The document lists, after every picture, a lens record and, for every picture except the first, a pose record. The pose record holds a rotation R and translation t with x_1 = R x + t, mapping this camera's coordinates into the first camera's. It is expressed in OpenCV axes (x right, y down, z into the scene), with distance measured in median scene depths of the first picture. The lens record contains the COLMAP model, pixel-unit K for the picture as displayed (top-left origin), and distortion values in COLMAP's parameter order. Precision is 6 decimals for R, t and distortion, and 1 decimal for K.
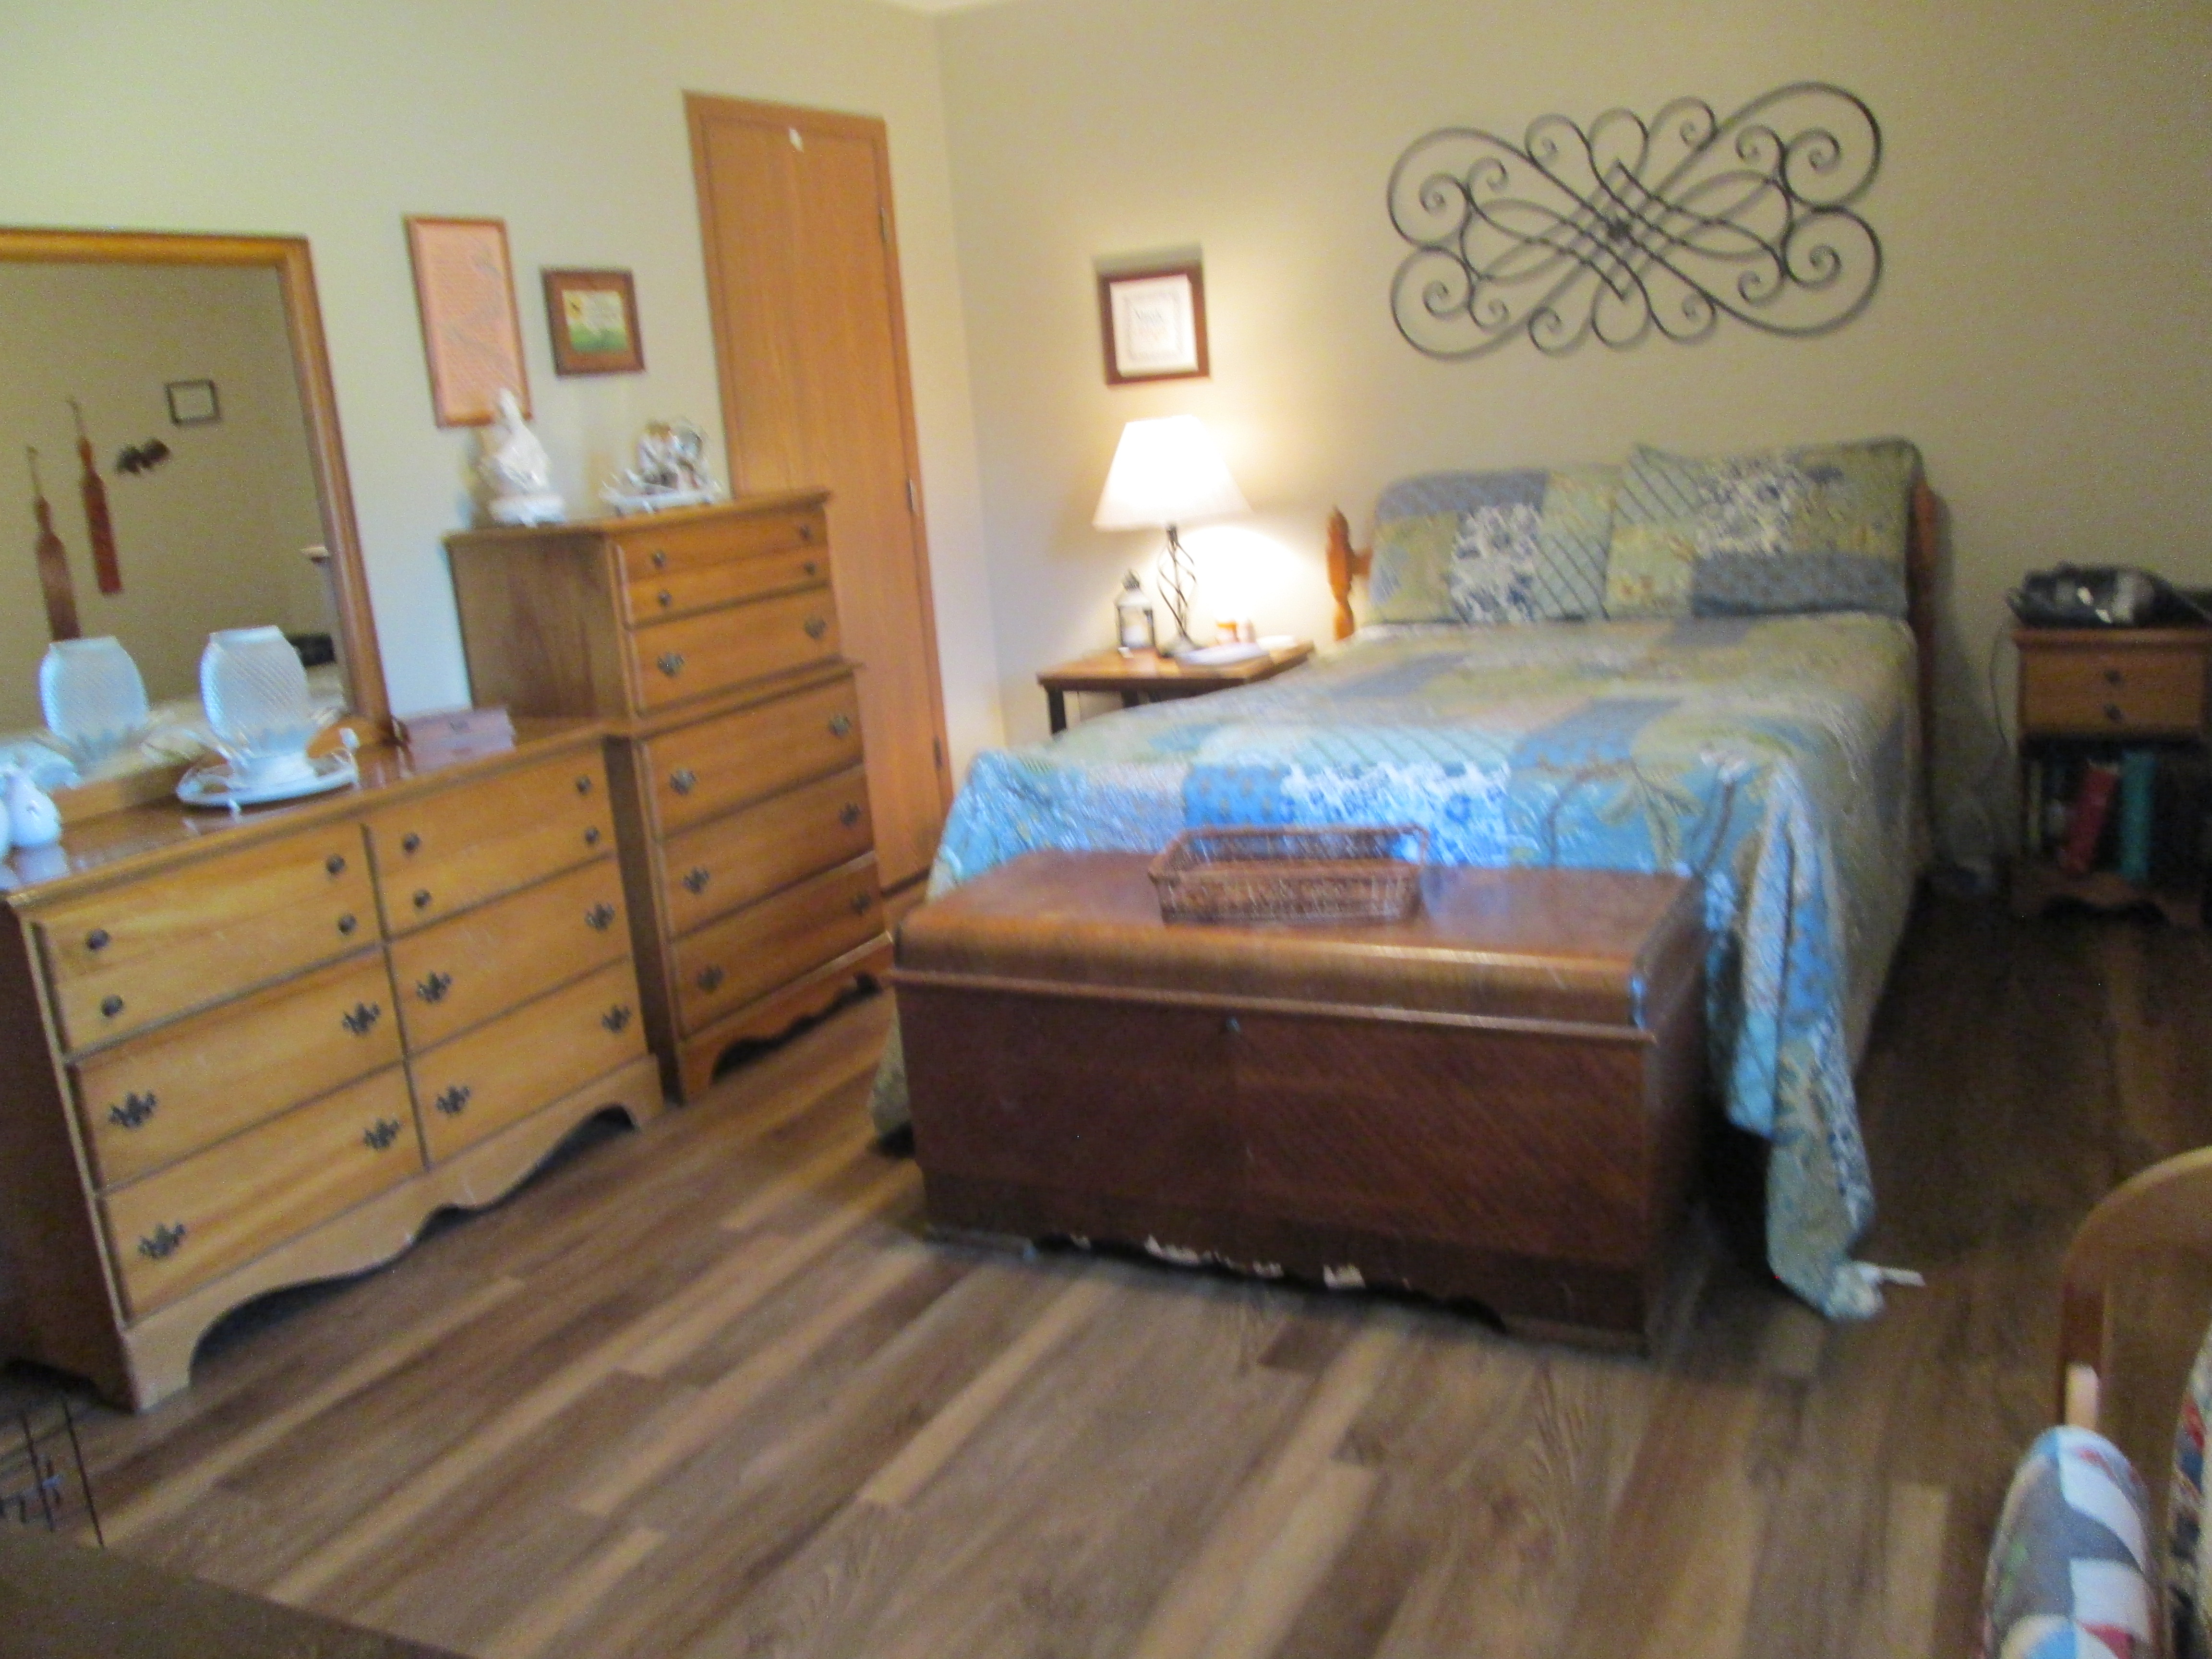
lens RADIAL K [[1826.9, 0, 1116.9], [0, 1826.9, 824.2], [0, 0, 1]] dist [-0.060504, 0.008732]
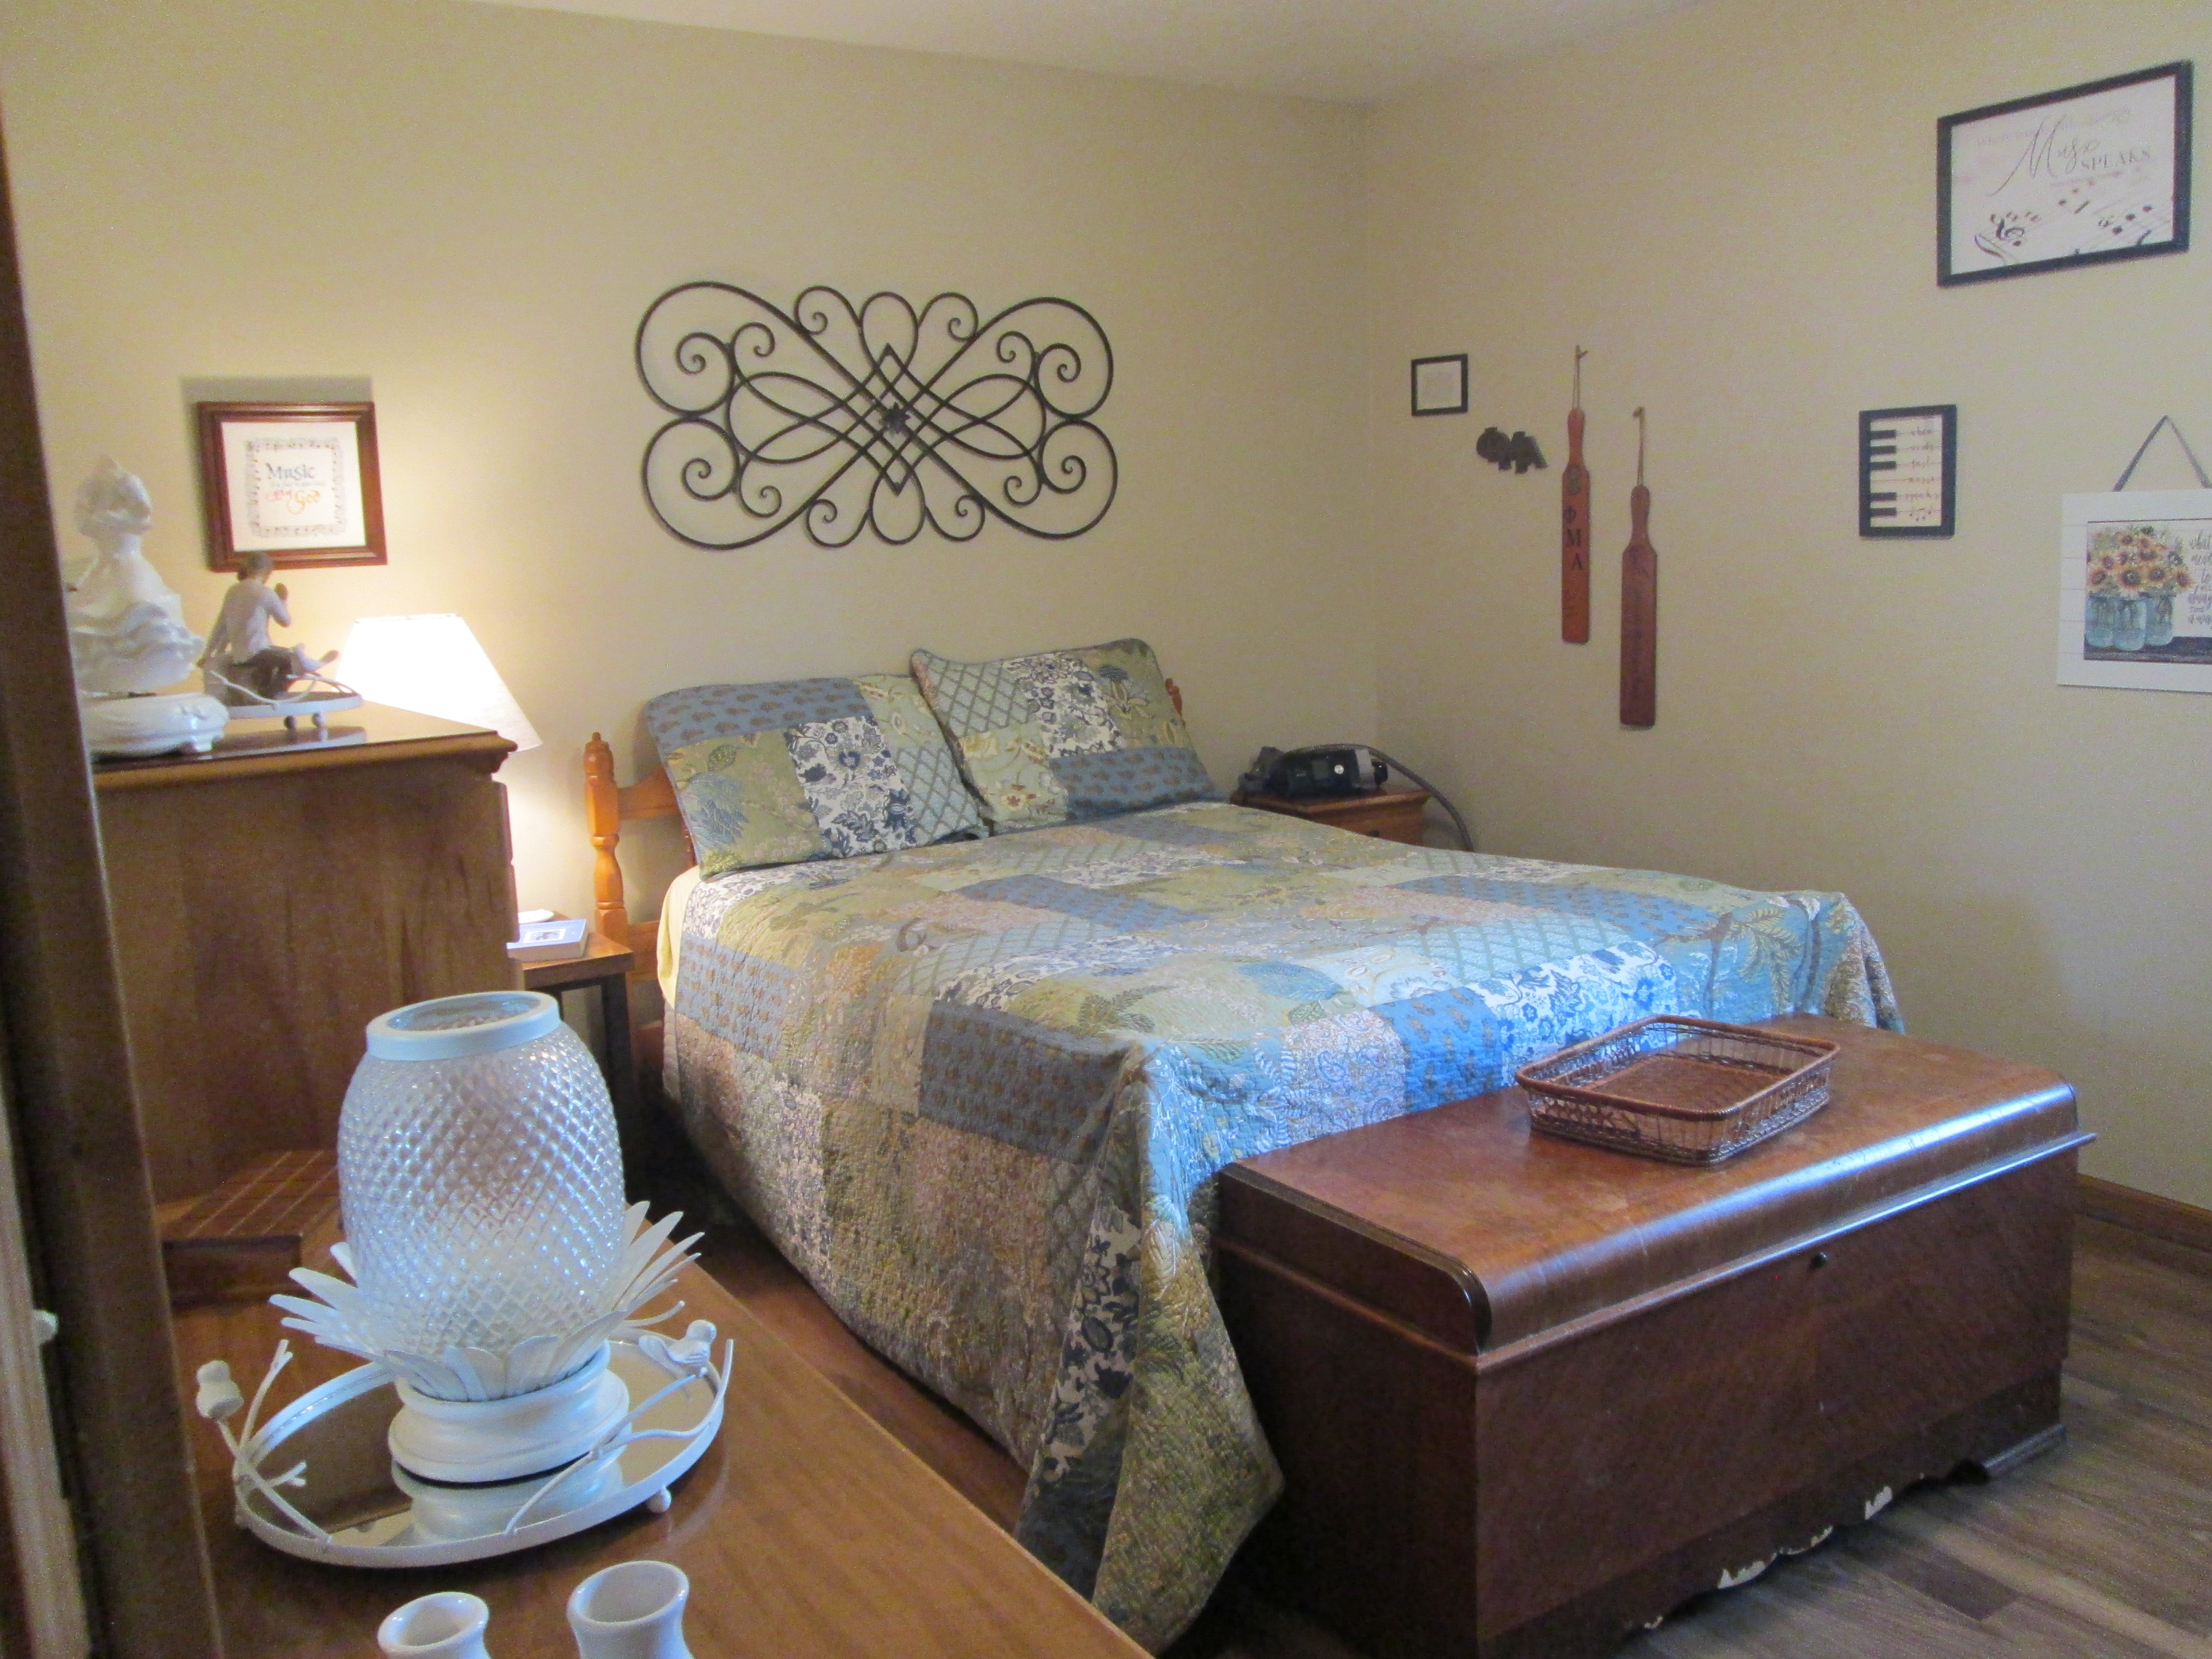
lens RADIAL K [[1826.9, 0, 1116.9], [0, 1826.9, 824.2], [0, 0, 1]] dist [-0.060504, 0.008732]
pose [[0.514277, -0.069733, 0.854785, -0.471473], [0.192471, 0.980650, -0.035798, -0.071472], [-0.835748, 0.182931, 0.517747, 0.464803]]
